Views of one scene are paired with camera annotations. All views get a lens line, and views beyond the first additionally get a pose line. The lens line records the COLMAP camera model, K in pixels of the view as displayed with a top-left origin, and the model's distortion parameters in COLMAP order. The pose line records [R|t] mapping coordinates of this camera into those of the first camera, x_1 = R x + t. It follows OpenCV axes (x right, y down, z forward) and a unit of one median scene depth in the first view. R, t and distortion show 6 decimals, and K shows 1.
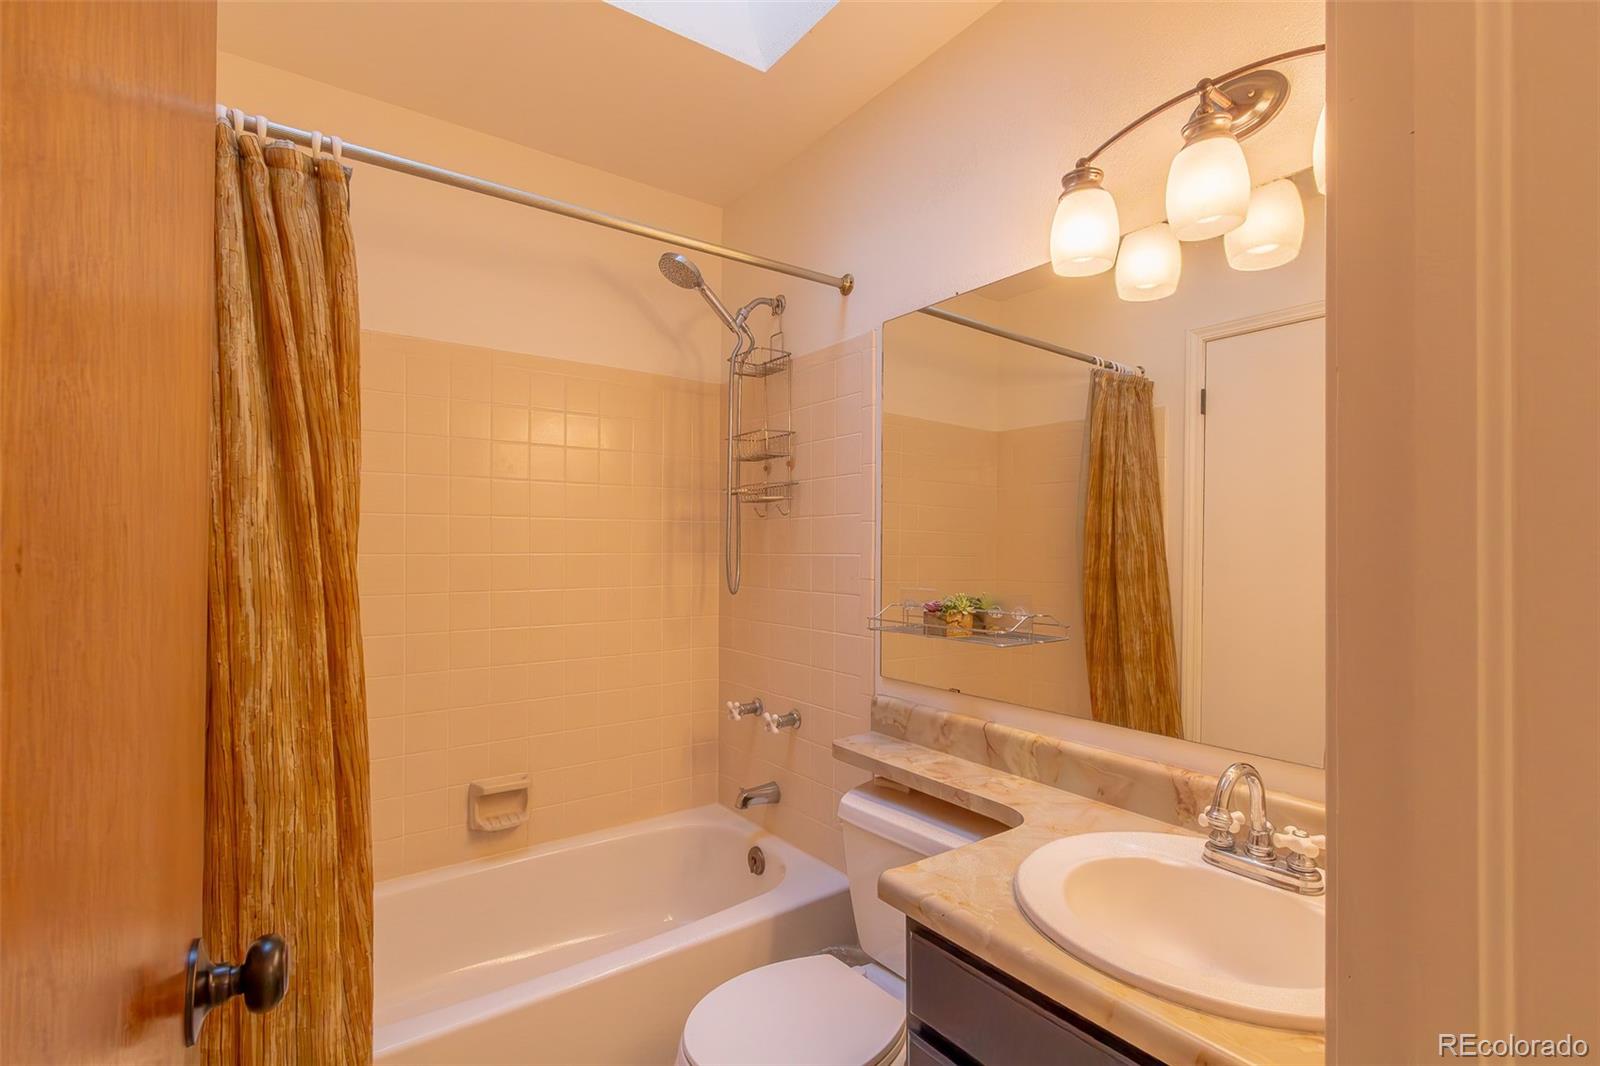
lens RADIAL K [[738.6, 0, 783.4], [0, 738.6, 539.9], [0, 0, 1]] dist [0.000346, -0.000175]
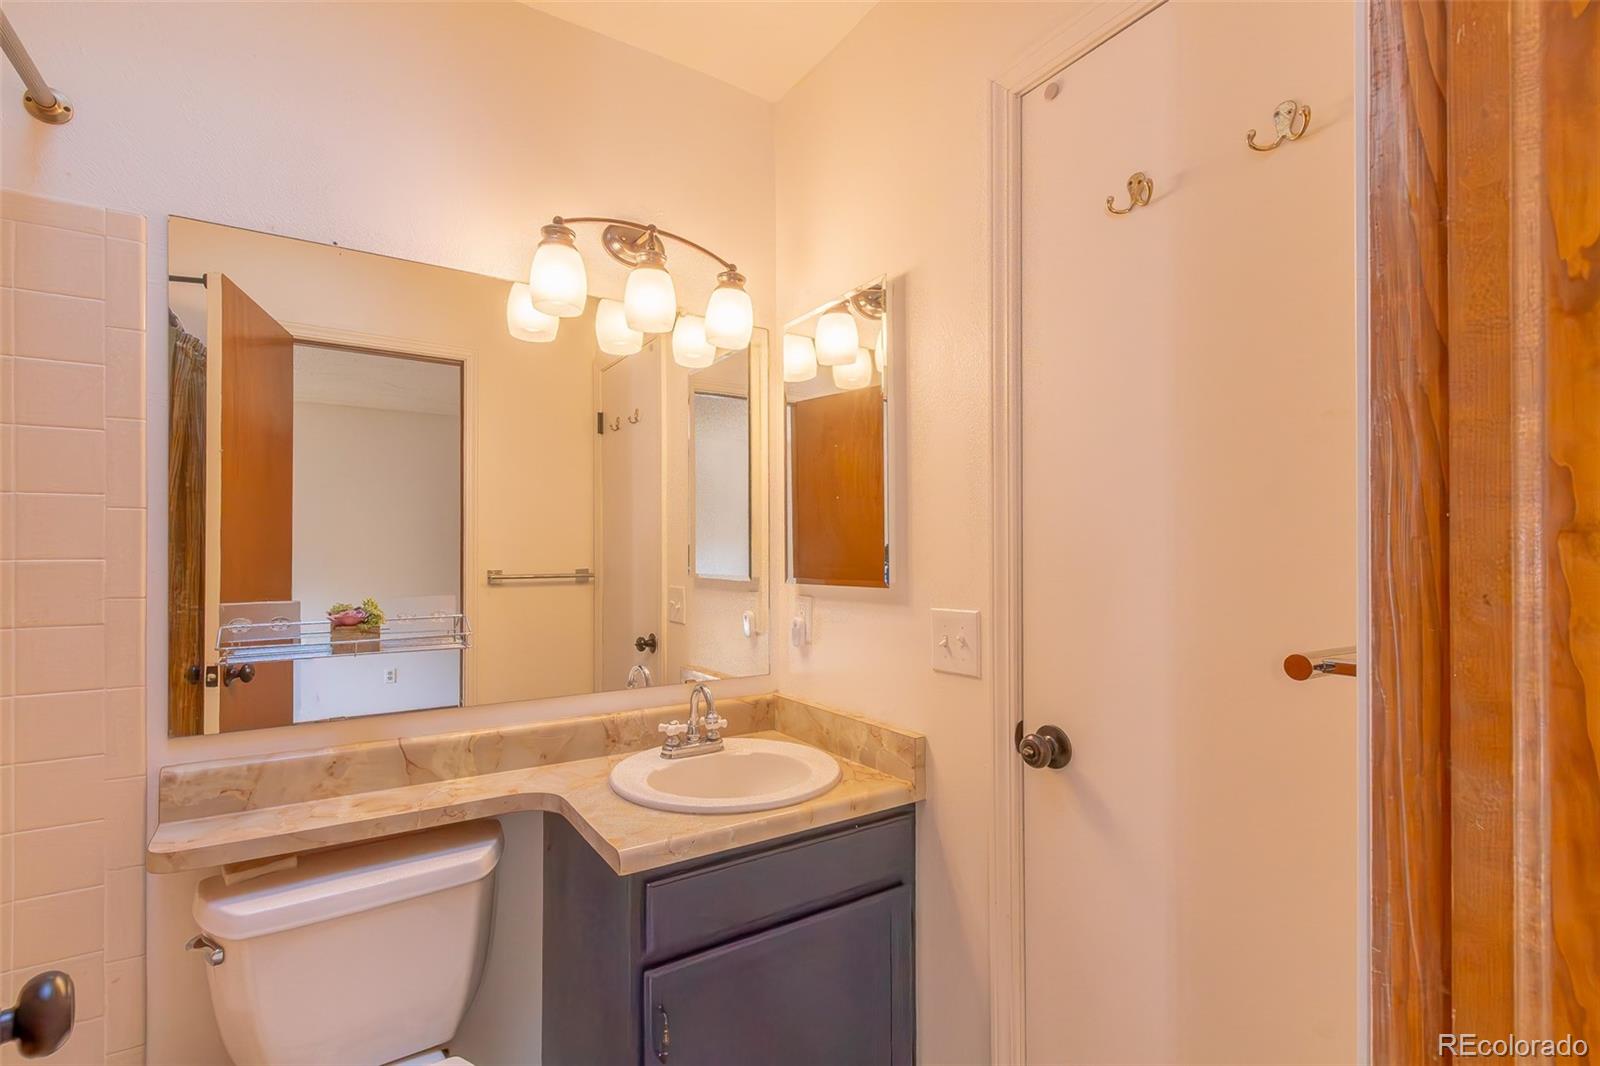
lens RADIAL K [[738.0, 0, 801.5], [0, 738.0, 526.7], [0, 0, 1]] dist [0.001530, -0.000406]
pose [[0.022807, 0.036834, 0.999061, -0.672489], [-0.006539, 0.999305, -0.036694, 0.015037], [-0.999718, -0.005696, 0.023032, 0.512741]]
